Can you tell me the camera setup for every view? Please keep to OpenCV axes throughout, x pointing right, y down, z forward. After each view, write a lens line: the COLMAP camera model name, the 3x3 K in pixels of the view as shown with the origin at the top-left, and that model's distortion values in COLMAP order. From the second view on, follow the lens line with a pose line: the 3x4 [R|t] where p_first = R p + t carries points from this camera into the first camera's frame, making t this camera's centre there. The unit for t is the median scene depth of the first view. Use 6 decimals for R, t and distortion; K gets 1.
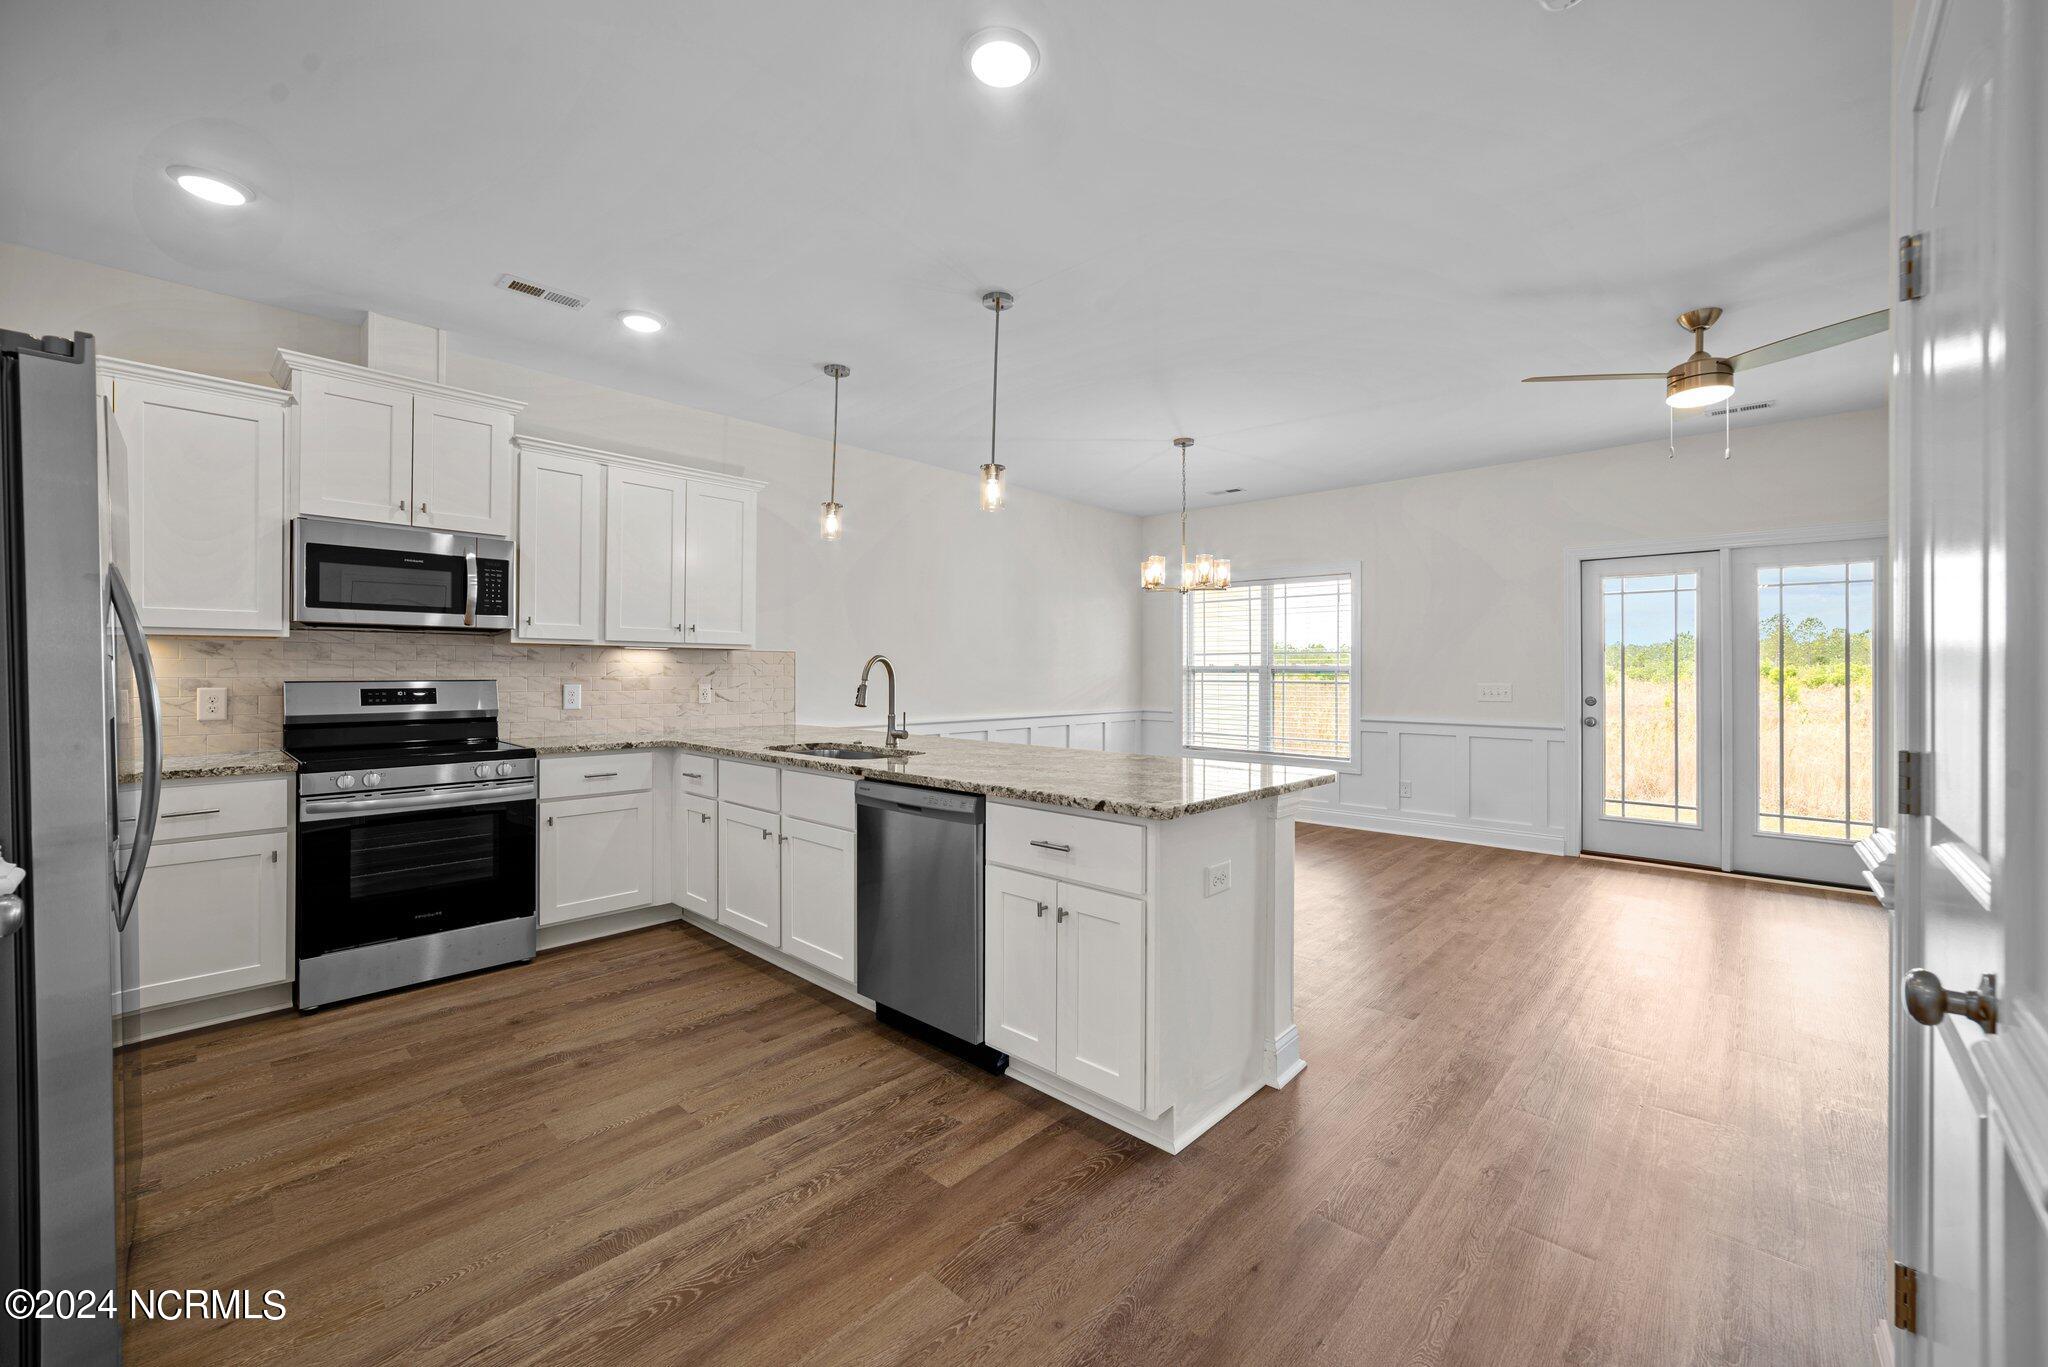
lens RADIAL K [[815.7, 0, 1017.4], [0, 815.7, 667.1], [0, 0, 1]] dist [-0.000585, 0.000080]
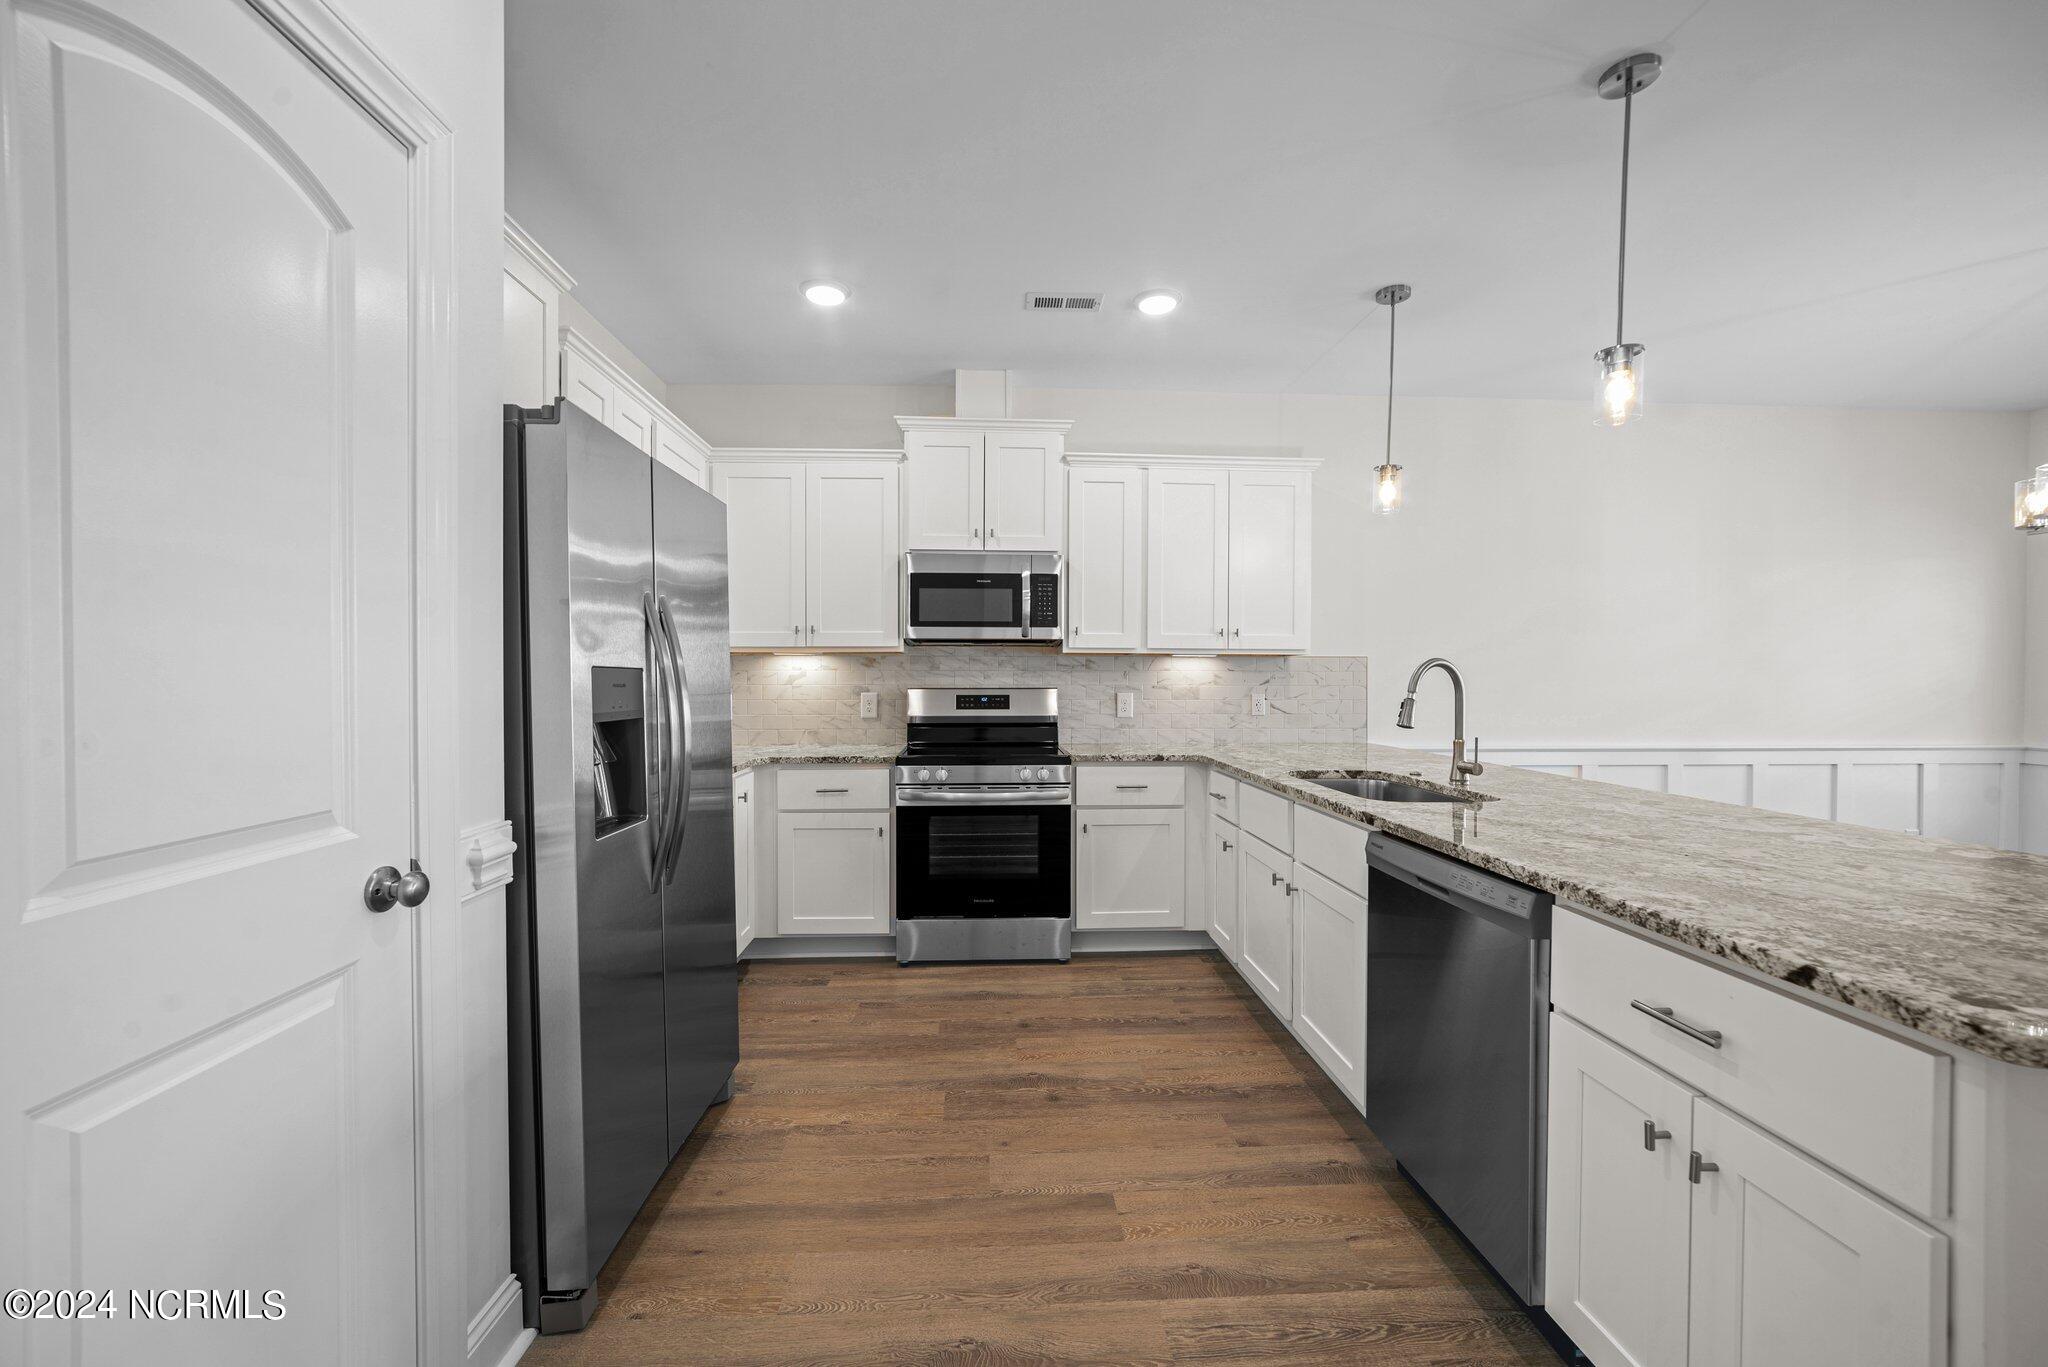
lens RADIAL K [[800.2, 0, 1023.5], [0, 800.2, 686.6], [0, 0, 1]] dist [-0.015249, 0.005069]
pose [[0.724919, 0.005826, -0.688809, 0.056956], [0.003943, 0.999913, 0.012608, 0.000595], [0.688823, -0.011856, 0.724833, 0.240957]]
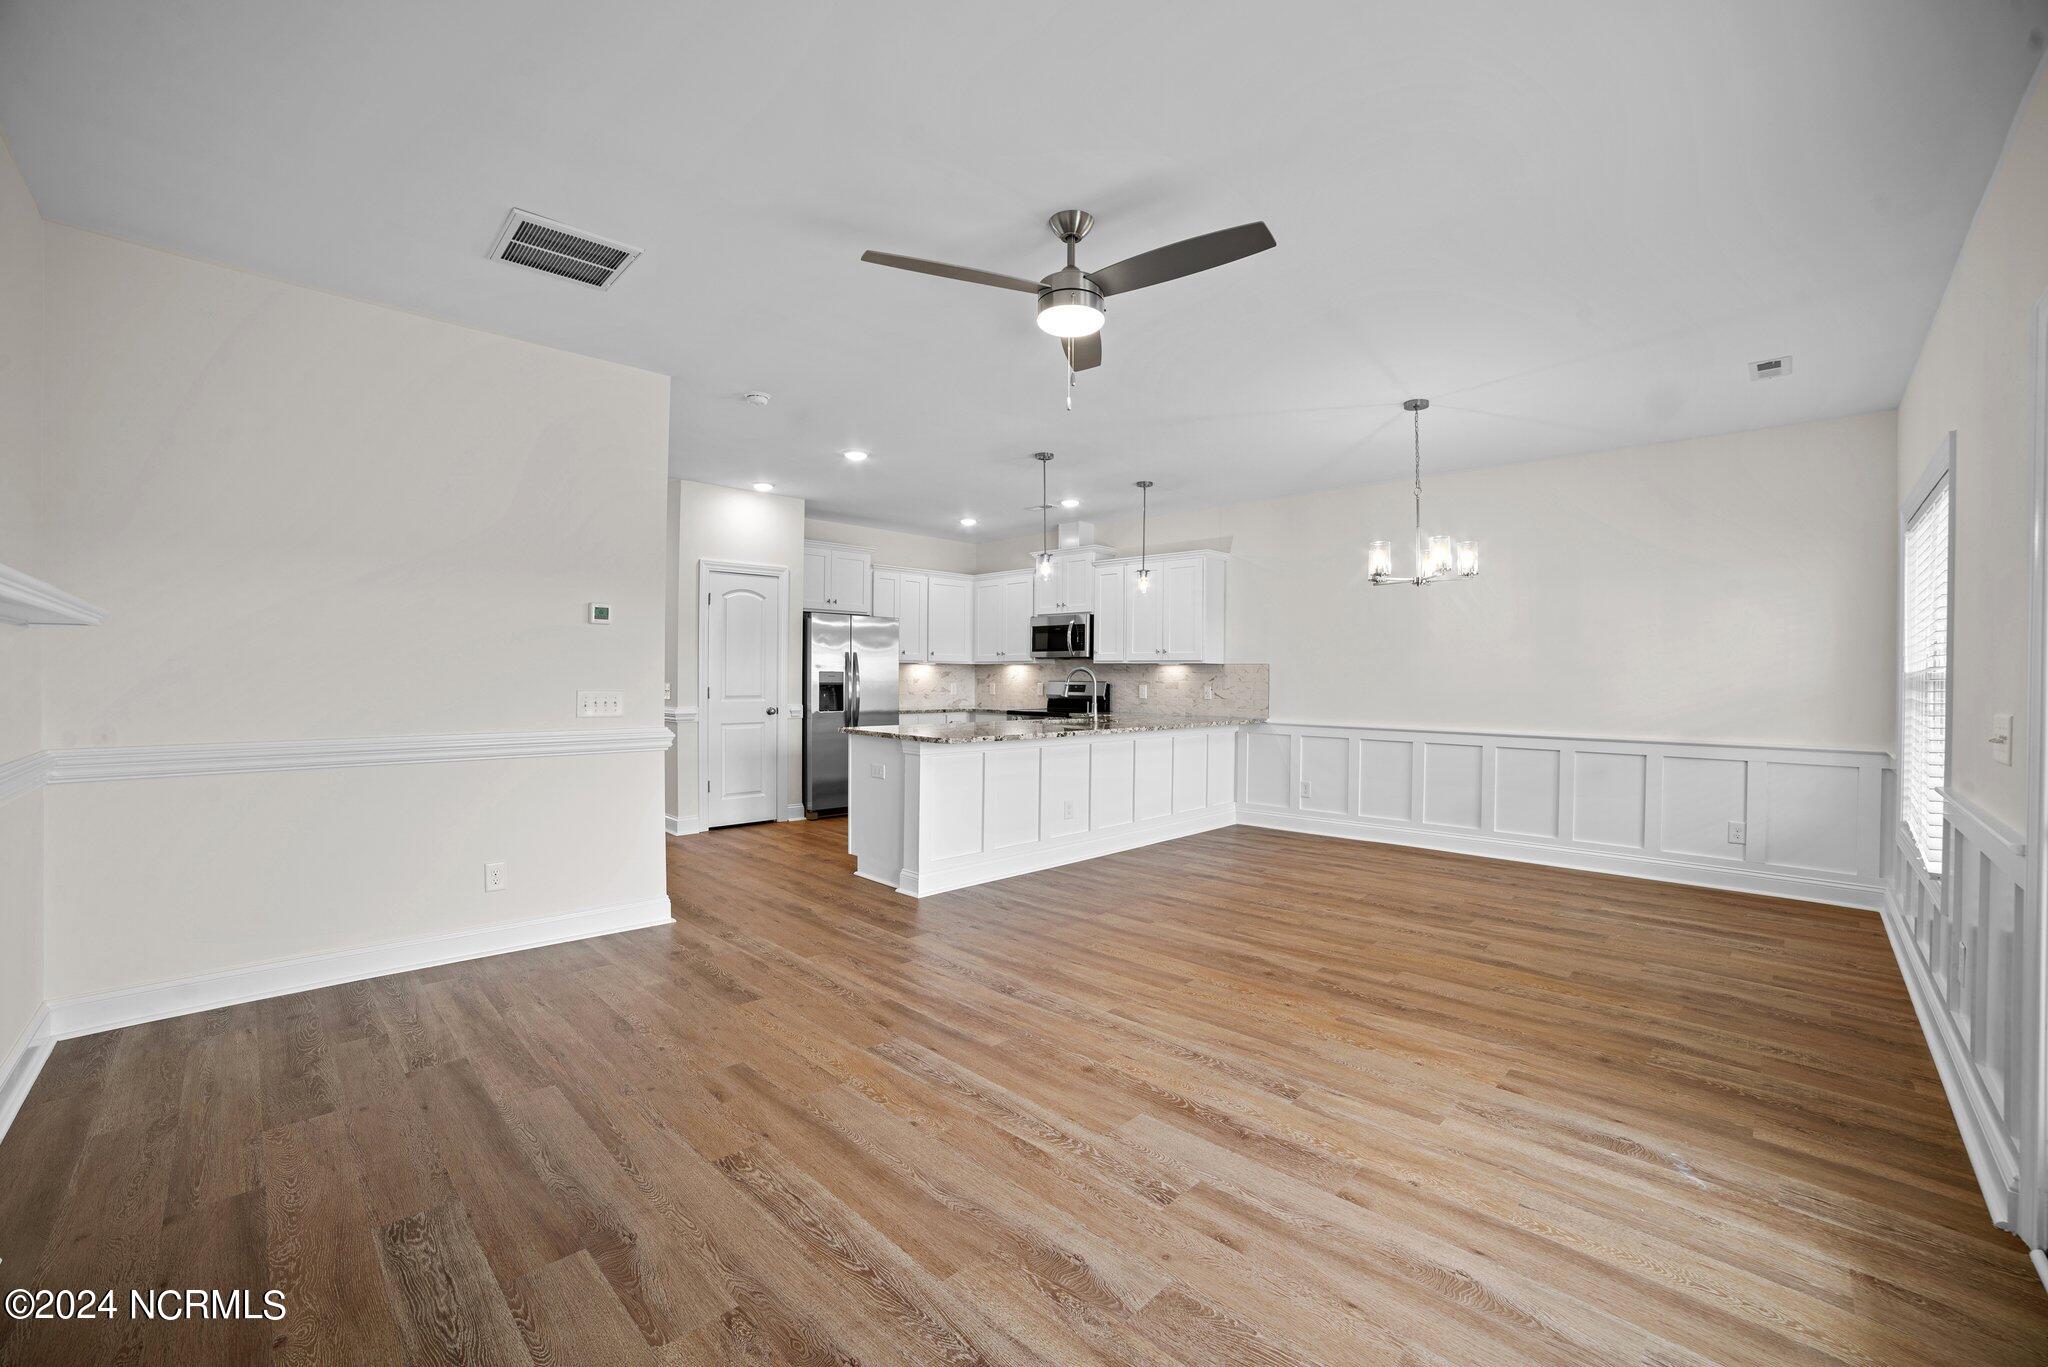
lens RADIAL K [[843.1, 0, 1030.9], [0, 843.1, 683.2], [0, 0, 1]] dist [0.000684, 0.000480]
pose [[-0.022038, 0.003191, -0.999752, 1.651688], [-0.005171, 0.999981, 0.003305, 0.015531], [0.999744, 0.005243, -0.022021, 0.982905]]
